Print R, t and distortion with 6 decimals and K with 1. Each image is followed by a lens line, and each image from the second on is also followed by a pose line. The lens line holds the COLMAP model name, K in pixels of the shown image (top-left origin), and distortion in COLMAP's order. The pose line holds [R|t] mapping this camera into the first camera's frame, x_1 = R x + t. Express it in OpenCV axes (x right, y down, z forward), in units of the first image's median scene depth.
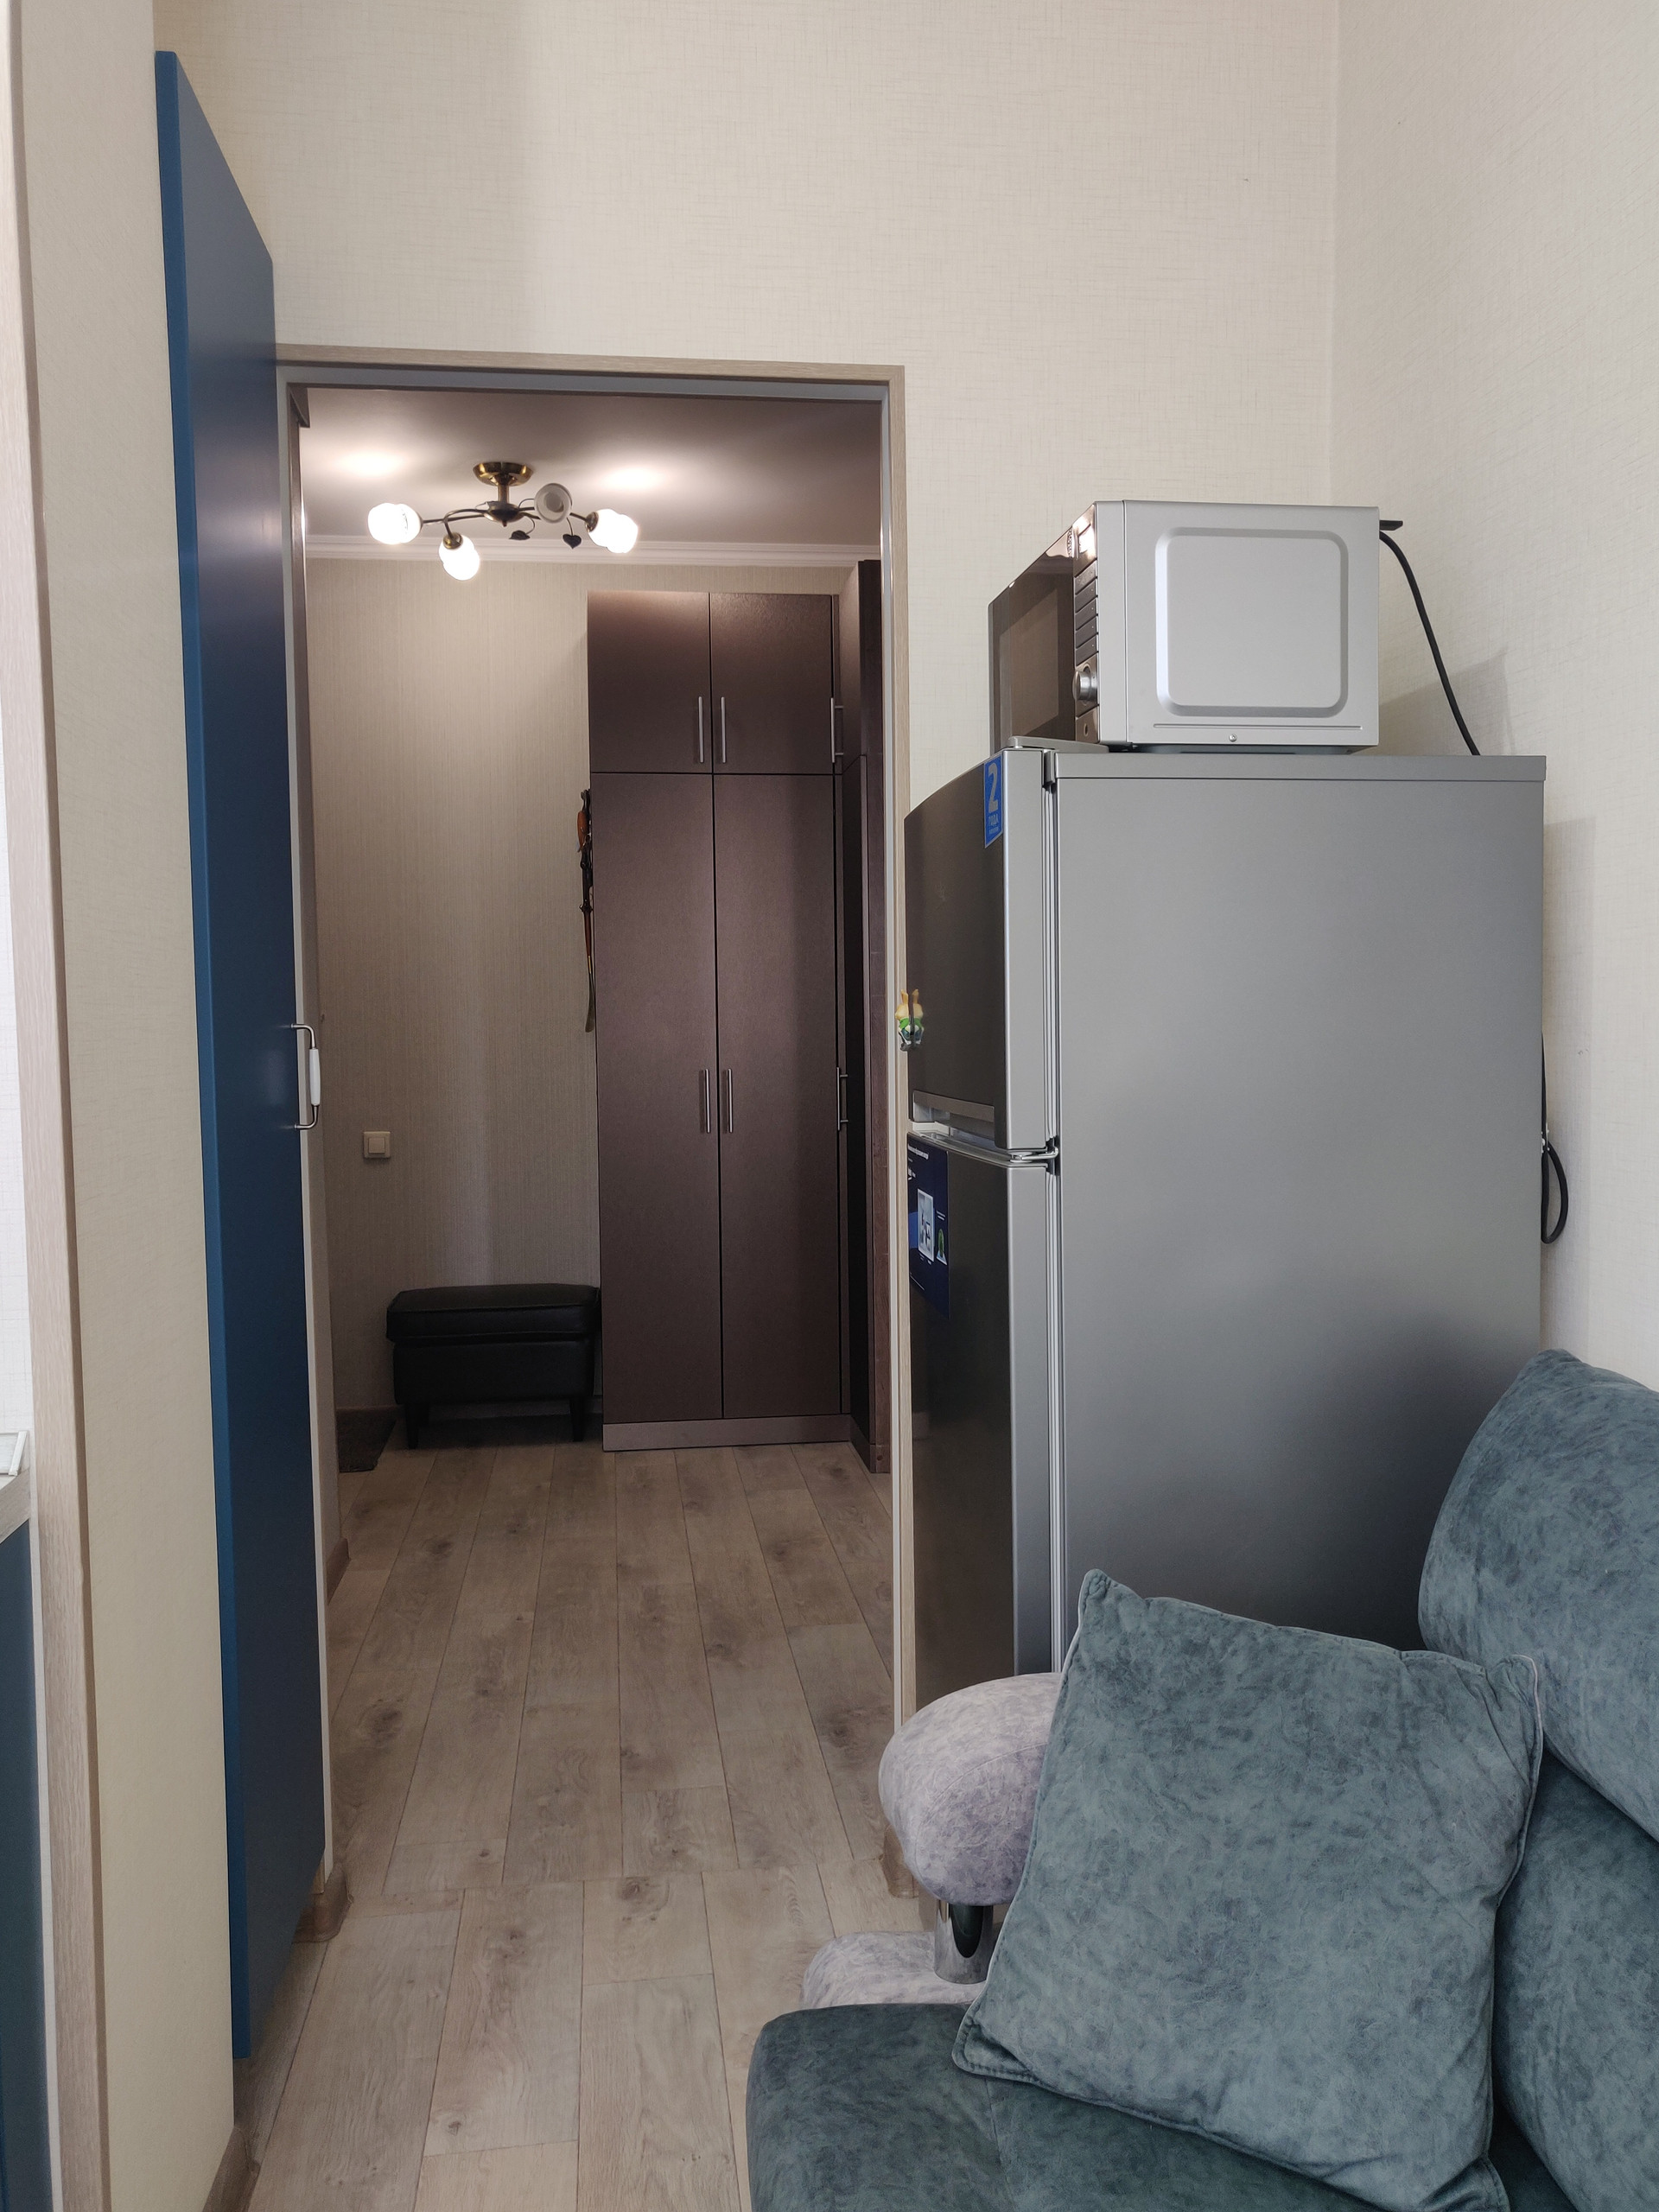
lens RADIAL K [[1702.7, 0, 816.5], [0, 1702.7, 1110.0], [0, 0, 1]] dist [-0.029227, 0.076535]
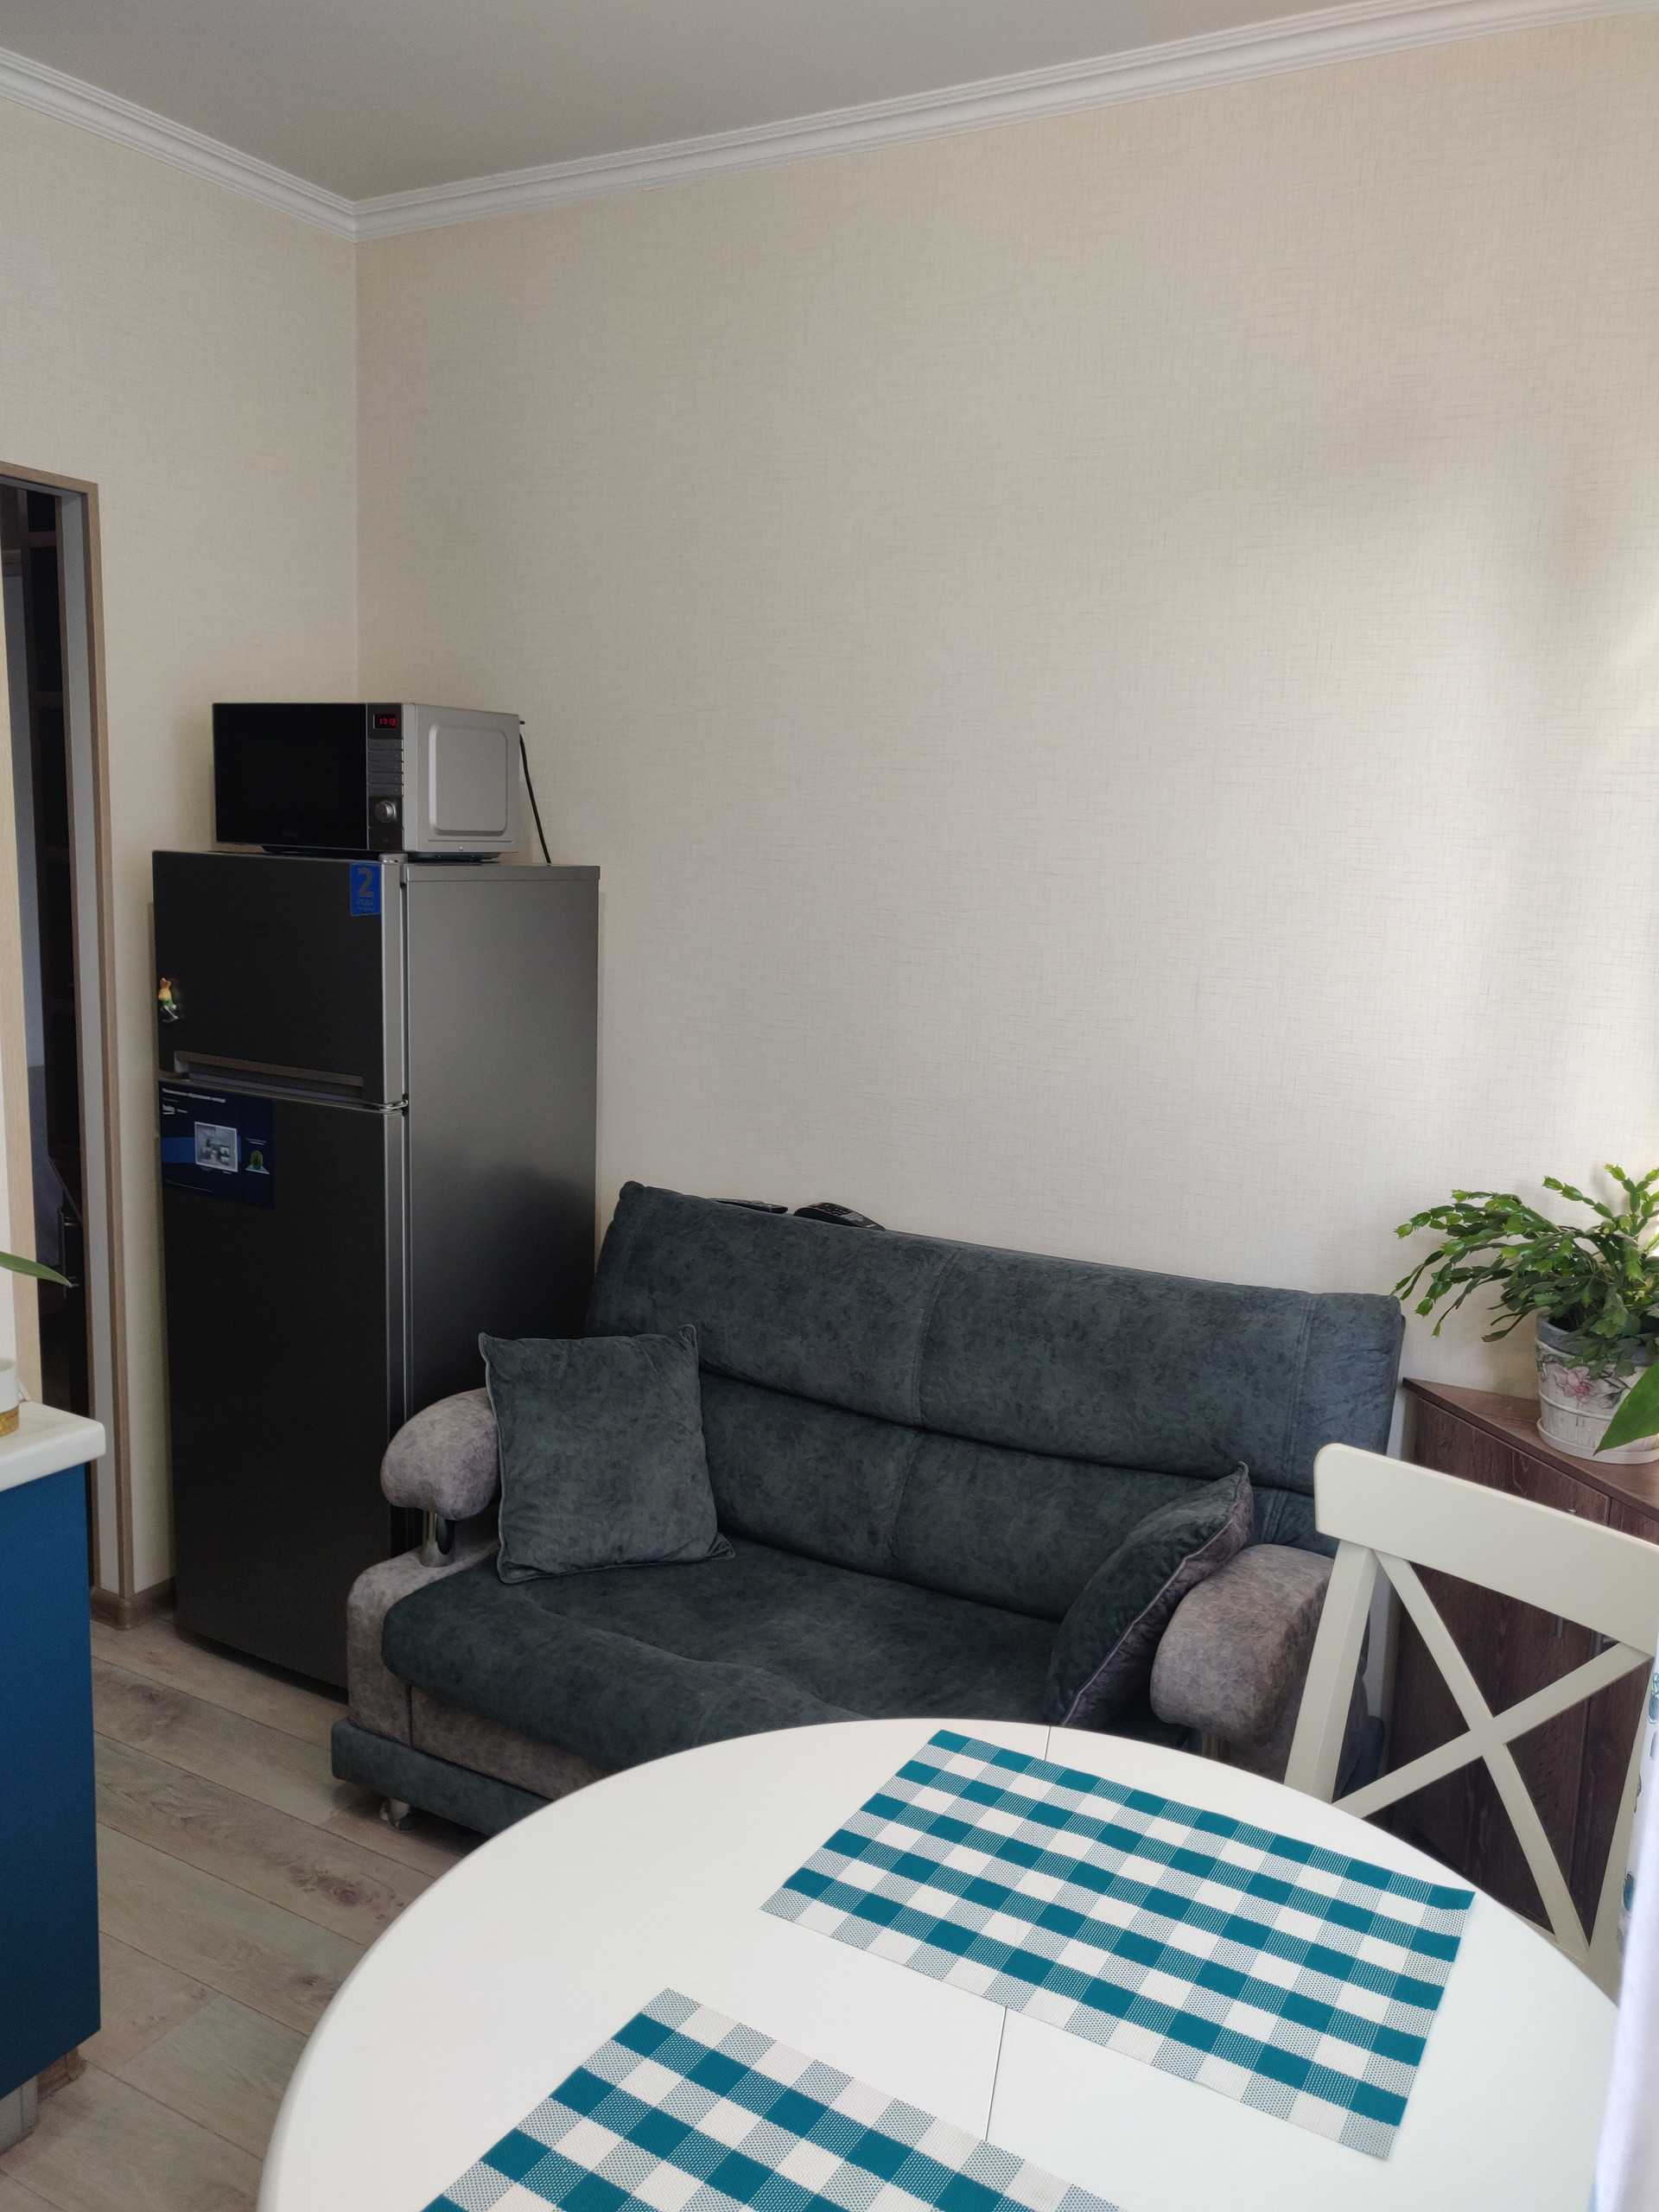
lens RADIAL K [[1702.7, 0, 816.5], [0, 1702.7, 1110.0], [0, 0, 1]] dist [-0.029227, 0.076535]
pose [[0.600916, -0.094911, 0.793658, -1.220745], [-0.001804, 0.992762, 0.120086, -0.219043], [-0.799310, -0.073593, 0.596395, -0.420304]]
